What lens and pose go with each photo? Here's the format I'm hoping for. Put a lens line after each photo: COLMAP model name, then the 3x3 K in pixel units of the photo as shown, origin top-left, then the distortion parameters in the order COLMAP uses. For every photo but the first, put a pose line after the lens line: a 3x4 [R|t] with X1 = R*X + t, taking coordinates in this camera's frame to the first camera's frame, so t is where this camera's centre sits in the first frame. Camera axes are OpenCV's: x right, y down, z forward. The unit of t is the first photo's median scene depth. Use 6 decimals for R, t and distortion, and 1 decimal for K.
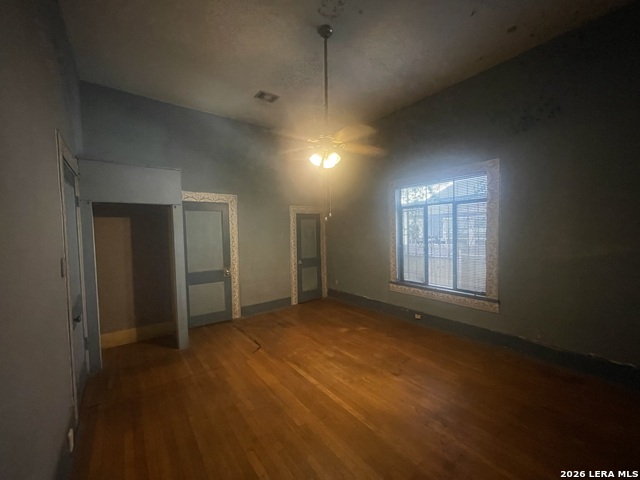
lens RADIAL K [[258.2, 0, 320.0], [0, 258.2, 240.0], [0, 0, 1]] dist [-0.000169, -0.000038]
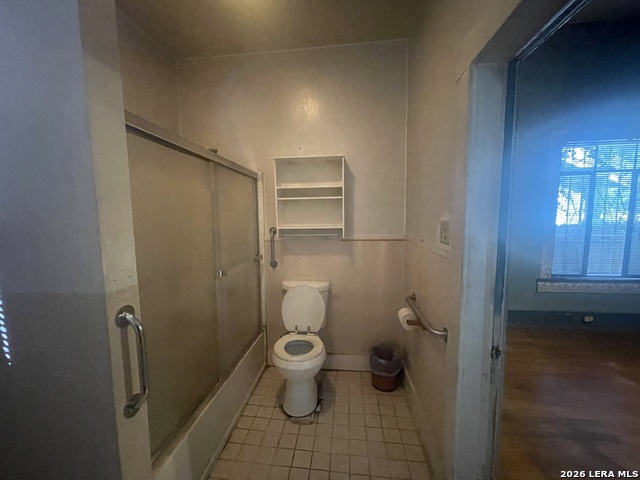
lens RADIAL K [[258.2, 0, 320.0], [0, 258.2, 240.0], [0, 0, 1]] dist [-0.000169, -0.000038]
pose [[0.700058, -0.071534, 0.710494, -0.697461], [0.030826, 0.997070, 0.070013, -0.014334], [-0.713421, -0.027111, 0.700211, 1.026708]]
